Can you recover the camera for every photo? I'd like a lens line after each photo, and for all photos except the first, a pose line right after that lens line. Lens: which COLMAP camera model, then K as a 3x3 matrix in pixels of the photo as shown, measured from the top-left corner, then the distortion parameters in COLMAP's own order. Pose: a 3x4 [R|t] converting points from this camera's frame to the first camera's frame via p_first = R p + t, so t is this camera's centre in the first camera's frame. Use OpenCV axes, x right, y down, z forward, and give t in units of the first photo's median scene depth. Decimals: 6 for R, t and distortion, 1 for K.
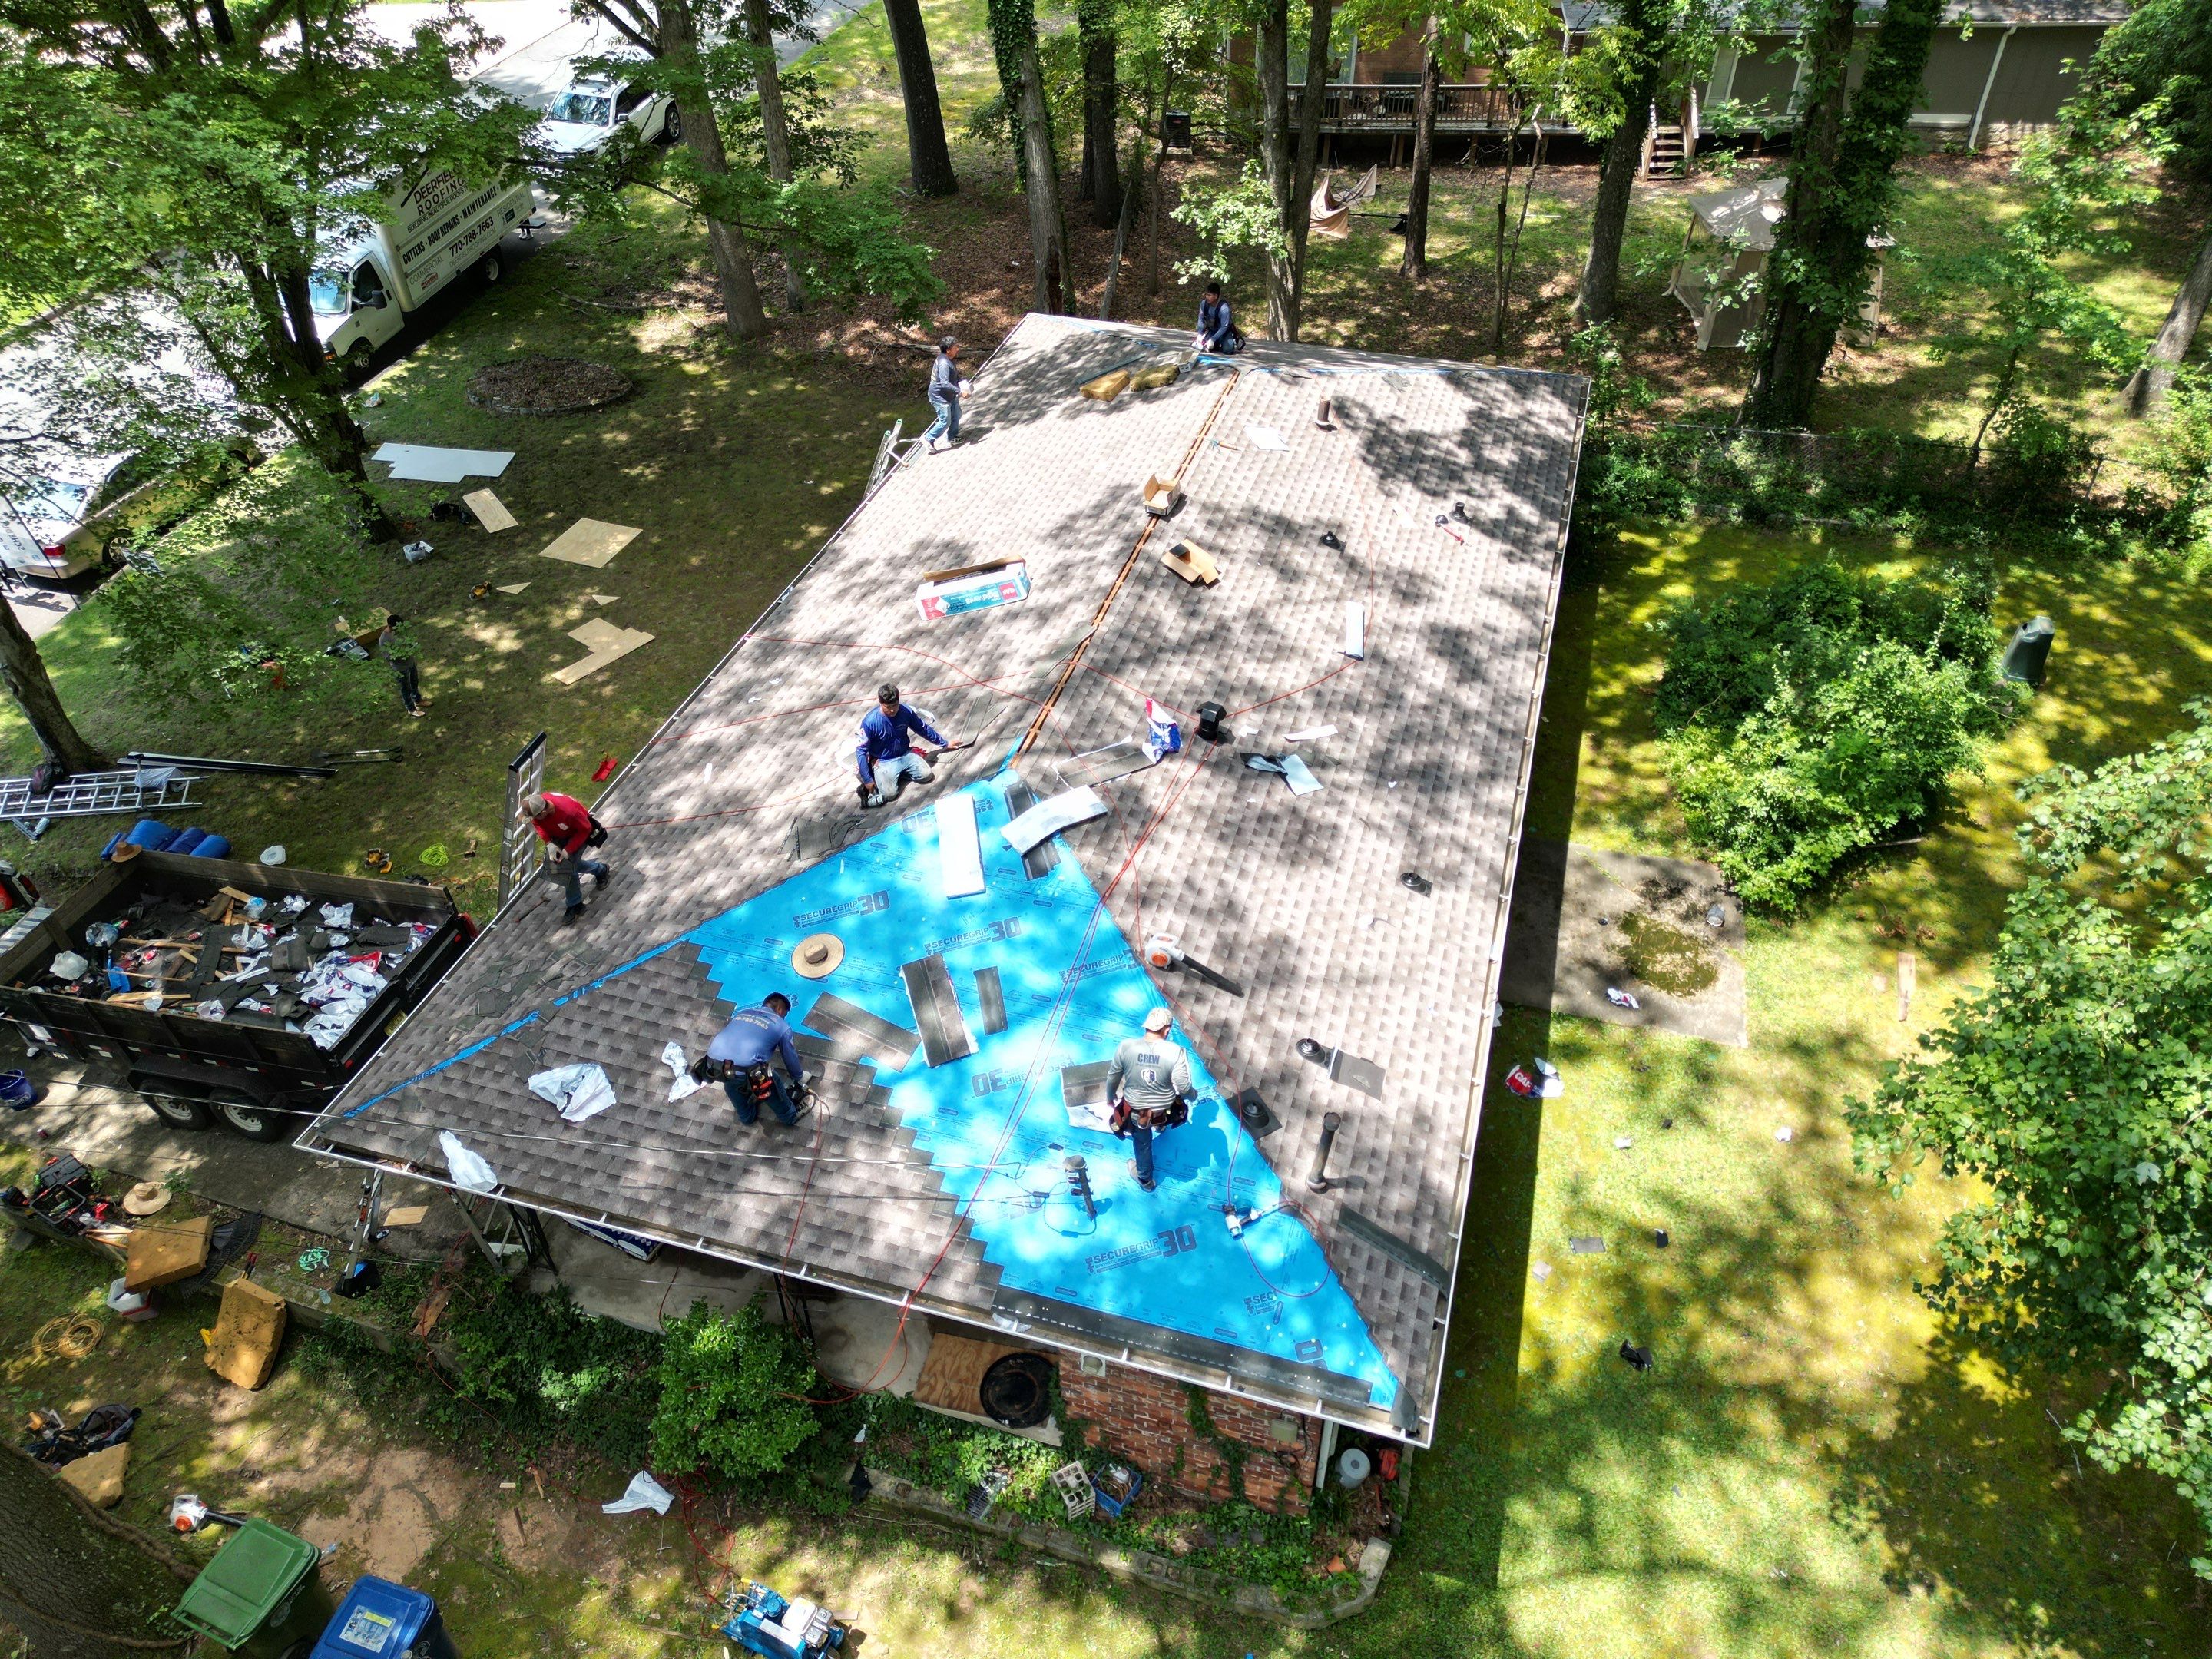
lens RADIAL K [[1530.3, 0, 1106.0], [0, 1530.3, 829.5], [0, 0, 1]] dist [0.027746, -0.005063]
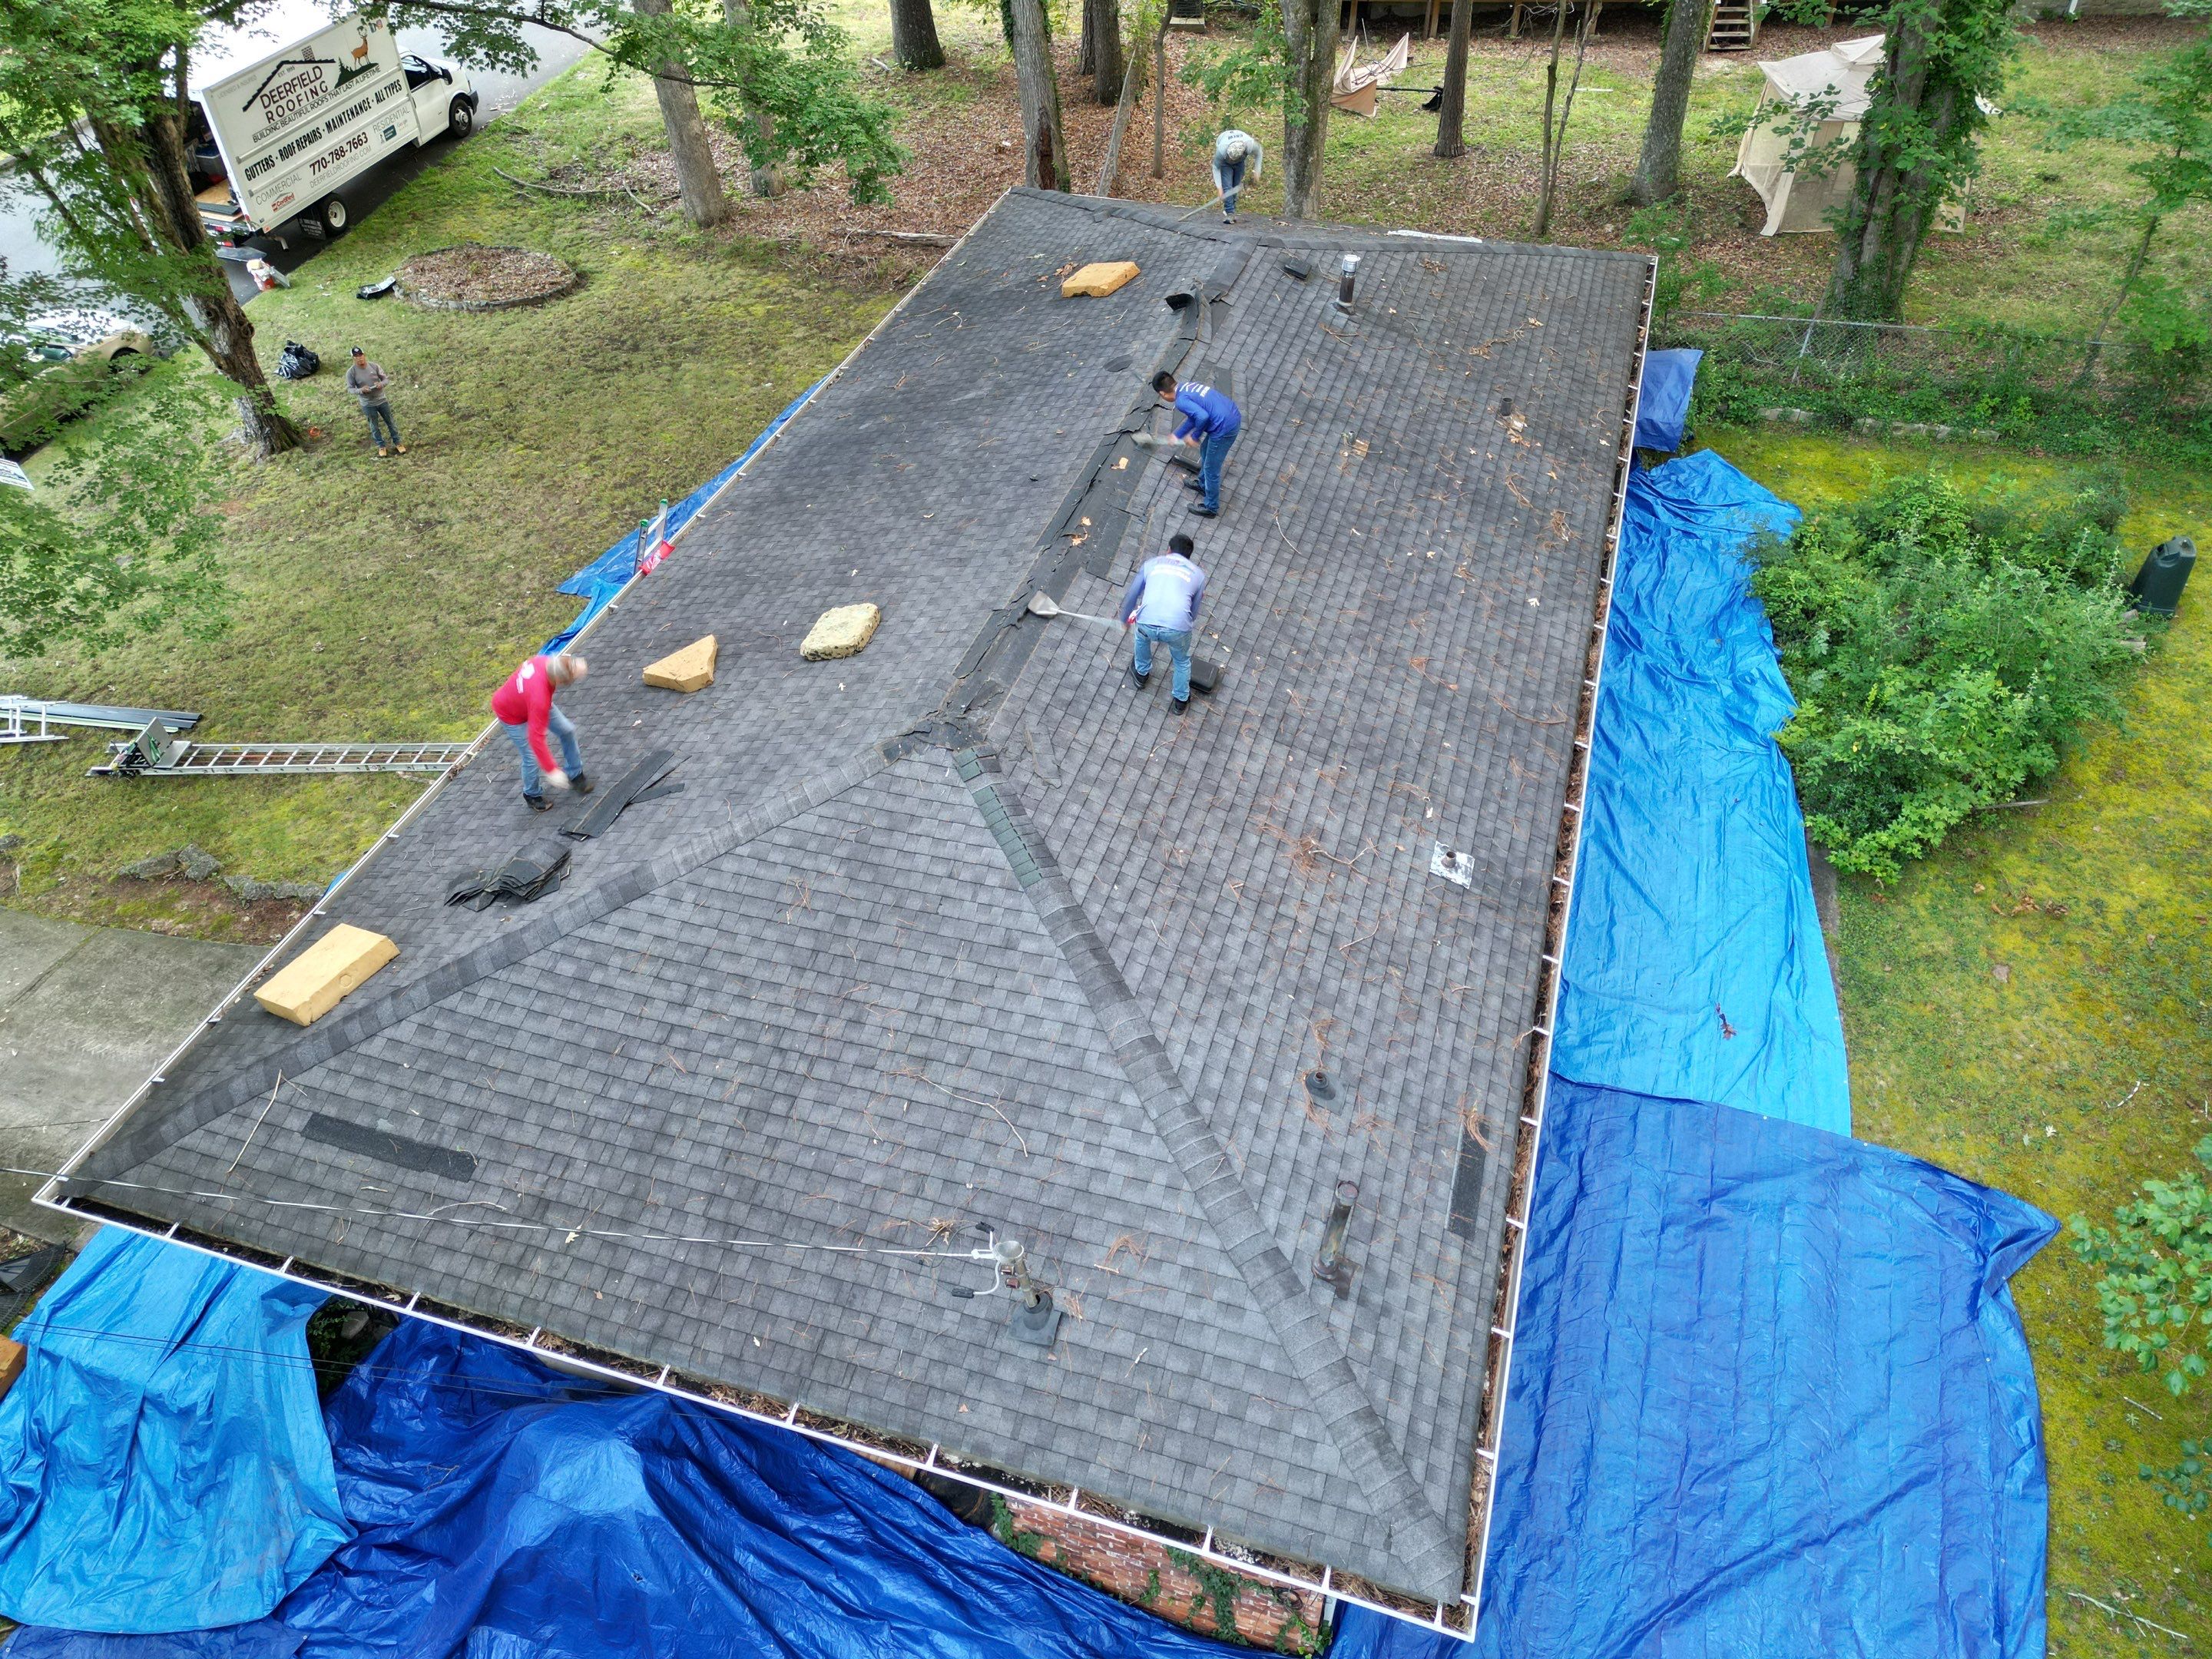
lens RADIAL K [[1517.4, 0, 1106.7], [0, 1517.4, 840.0], [0, 0, 1]] dist [0.084186, -0.089162]
pose [[0.999945, 0.002589, -0.010159, 0.013244], [-0.002042, 0.998568, 0.053467, -0.010041], [0.010283, -0.053443, 0.998518, 0.093799]]
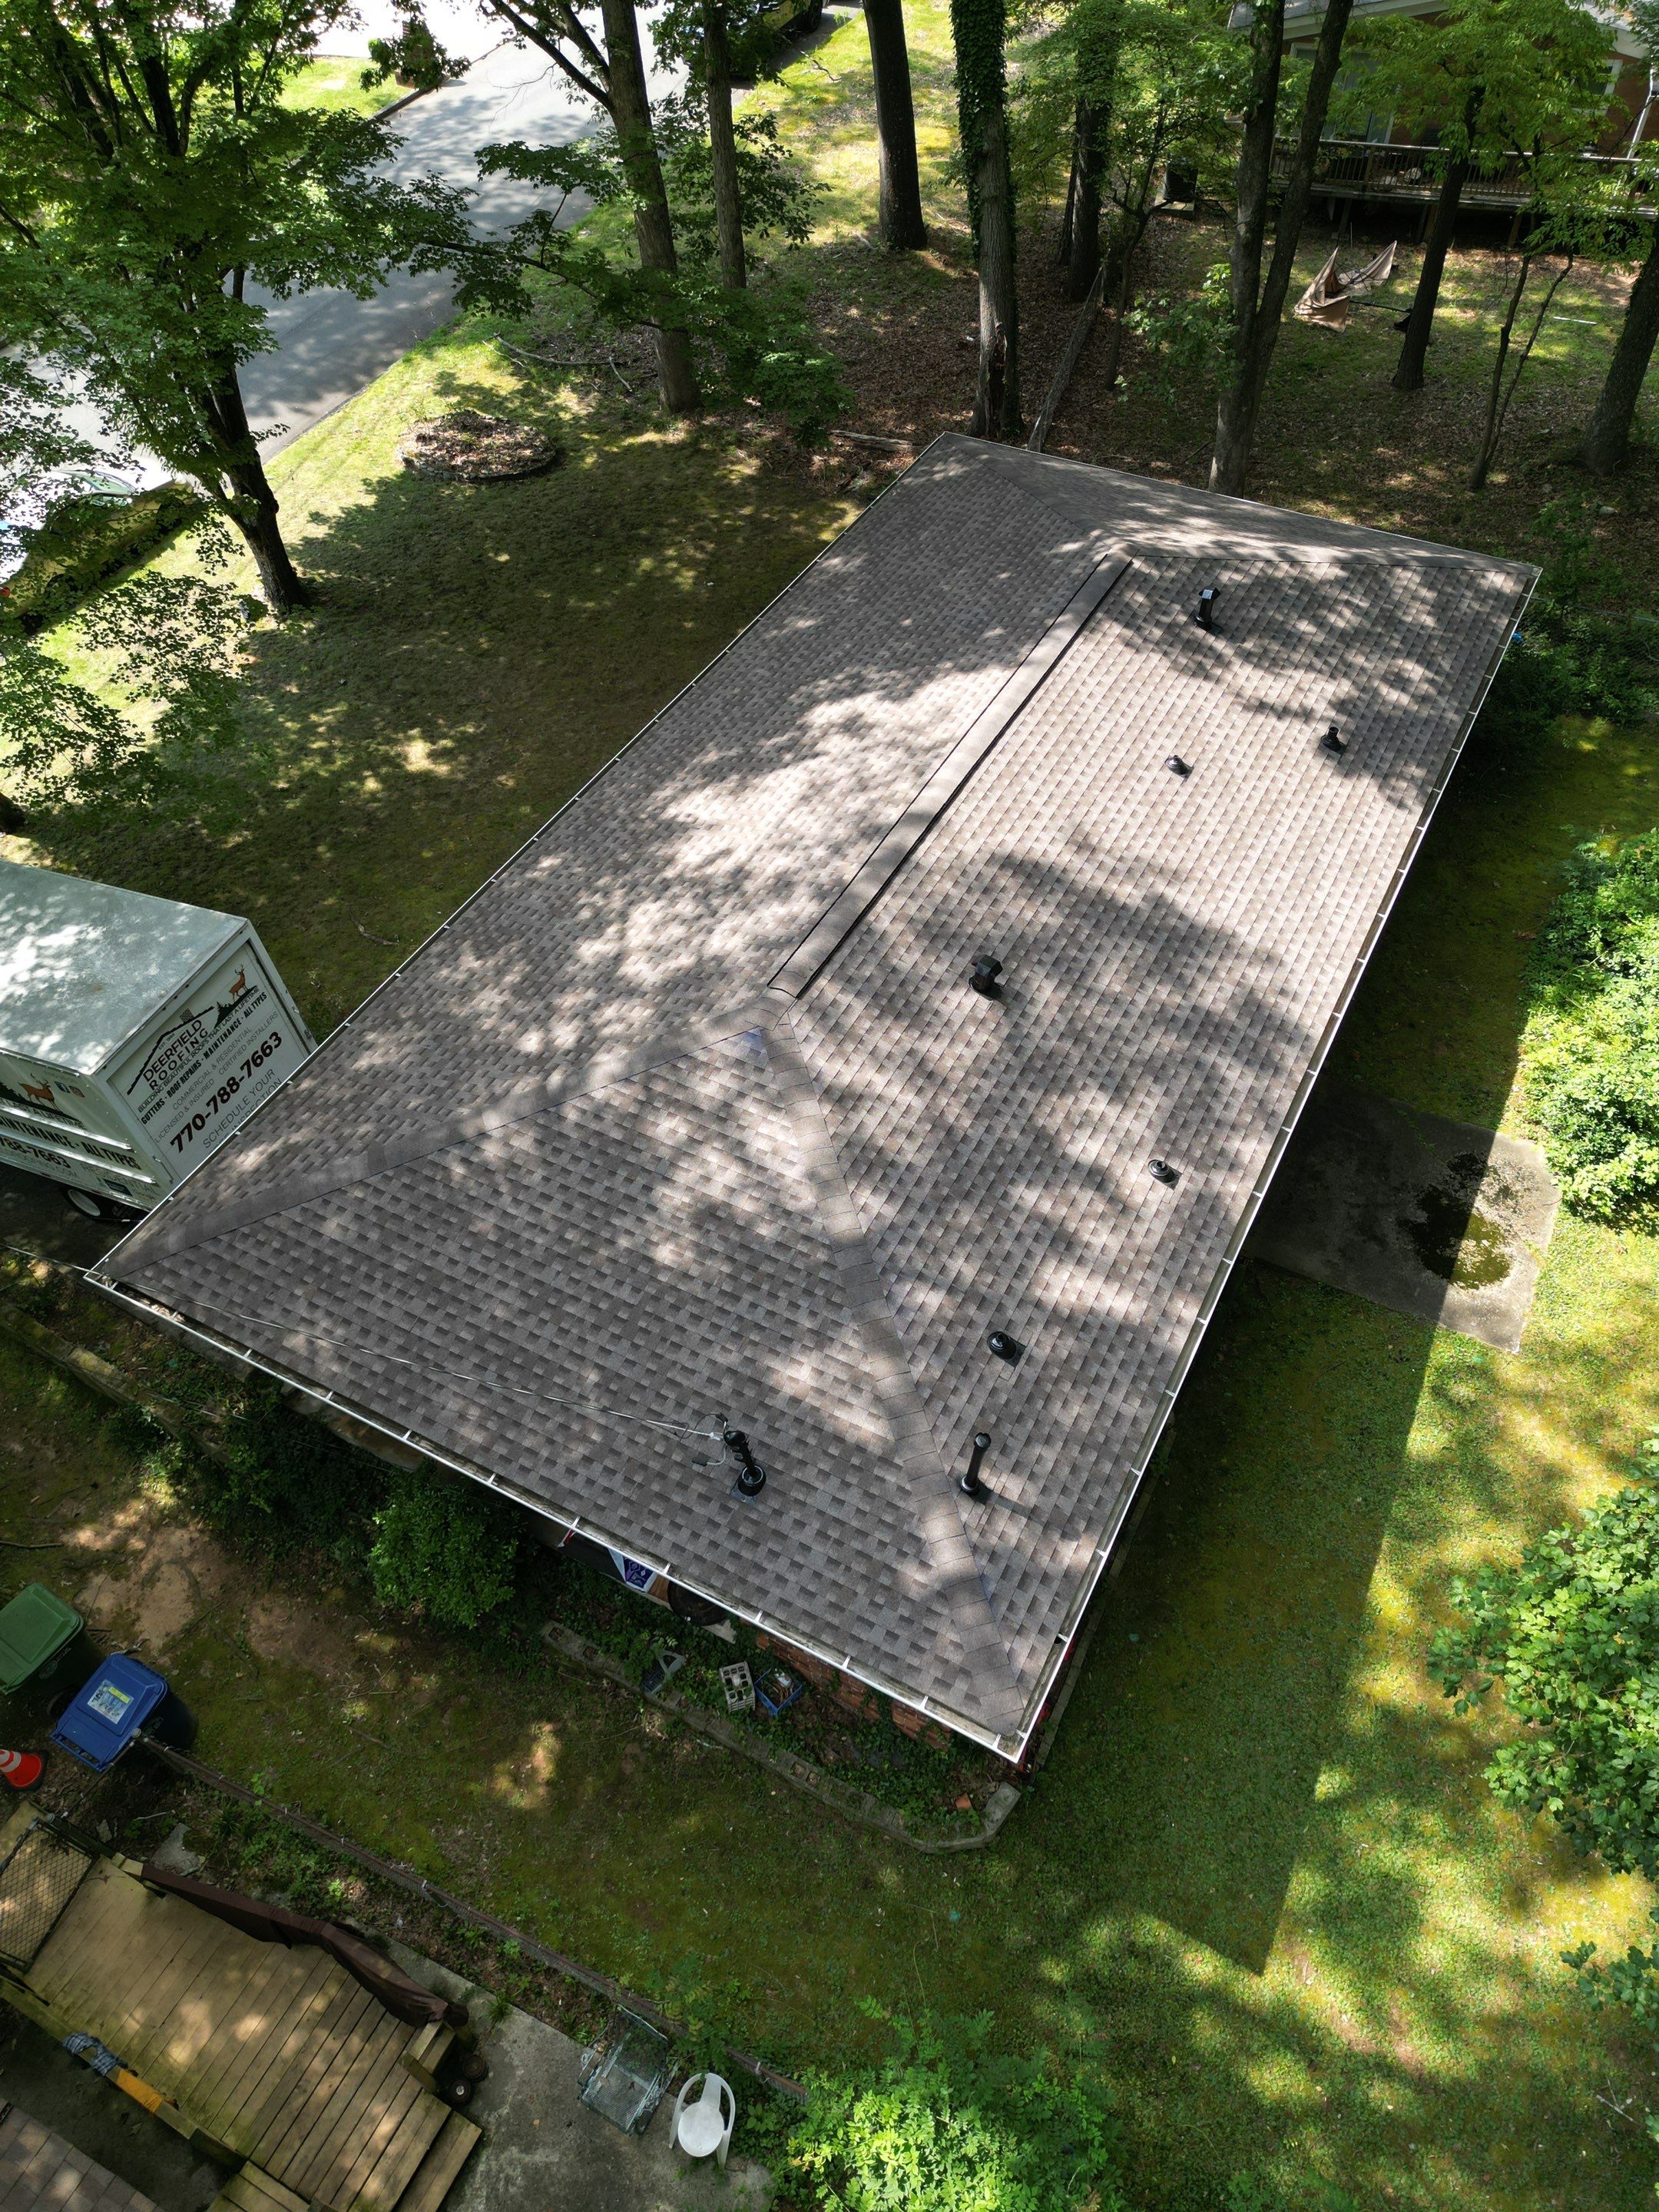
lens RADIAL K [[1530.3, 0, 817.4], [0, 1530.3, 1096.0], [0, 0, 1]] dist [0.027746, -0.005063]
pose [[0.980533, 0.138473, -0.139212, 0.055890], [-0.116002, 0.980555, 0.158290, -0.068447], [0.158424, -0.139060, 0.977530, 0.004579]]
